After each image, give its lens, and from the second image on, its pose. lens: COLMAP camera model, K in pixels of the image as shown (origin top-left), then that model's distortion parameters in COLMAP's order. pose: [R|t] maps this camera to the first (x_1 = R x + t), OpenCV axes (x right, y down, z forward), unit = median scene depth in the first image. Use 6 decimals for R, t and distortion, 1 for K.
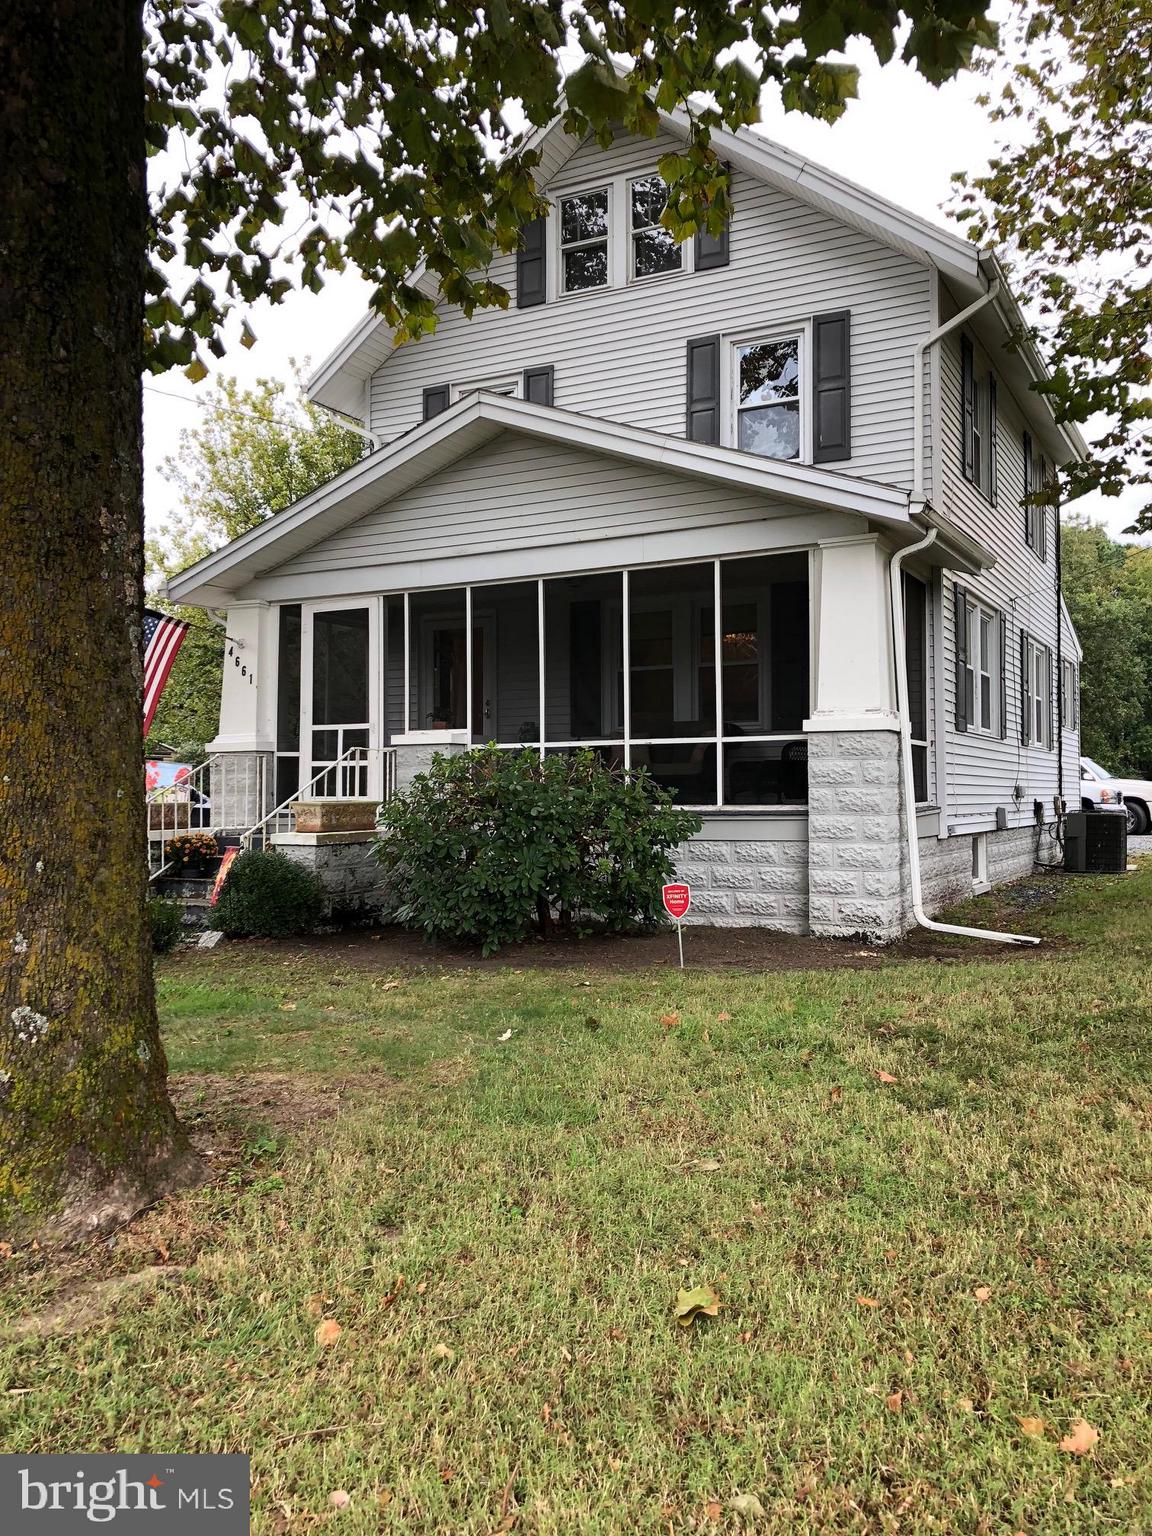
lens RADIAL K [[1279.0, 0, 576.0], [0, 1279.0, 712.5], [0, 0, 1]] dist [0.003125, -0.174953]
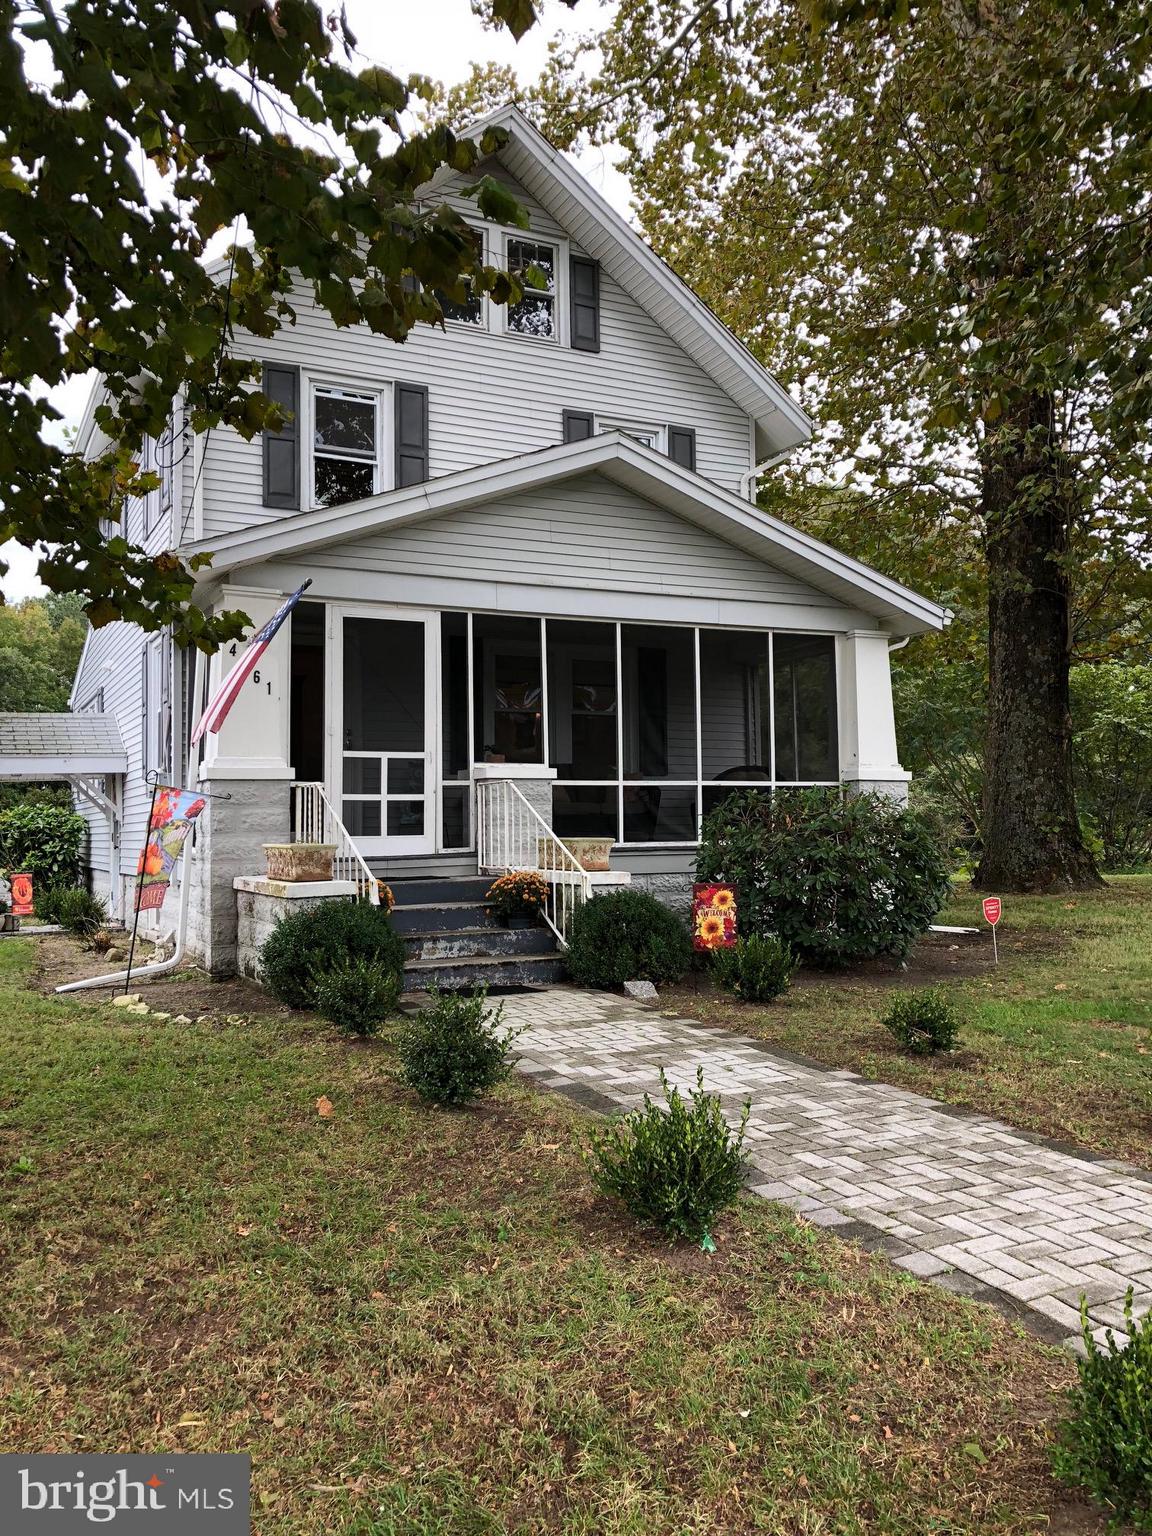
lens RADIAL K [[1227.5, 0, 576.0], [0, 1227.5, 768.0], [0, 0, 1]] dist [0.041751, -0.144451]
pose [[0.566580, 0.037725, 0.823143, -0.817979], [-0.038426, 0.999074, -0.019338, 0.032094], [-0.823111, -0.020674, 0.567505, 0.437813]]
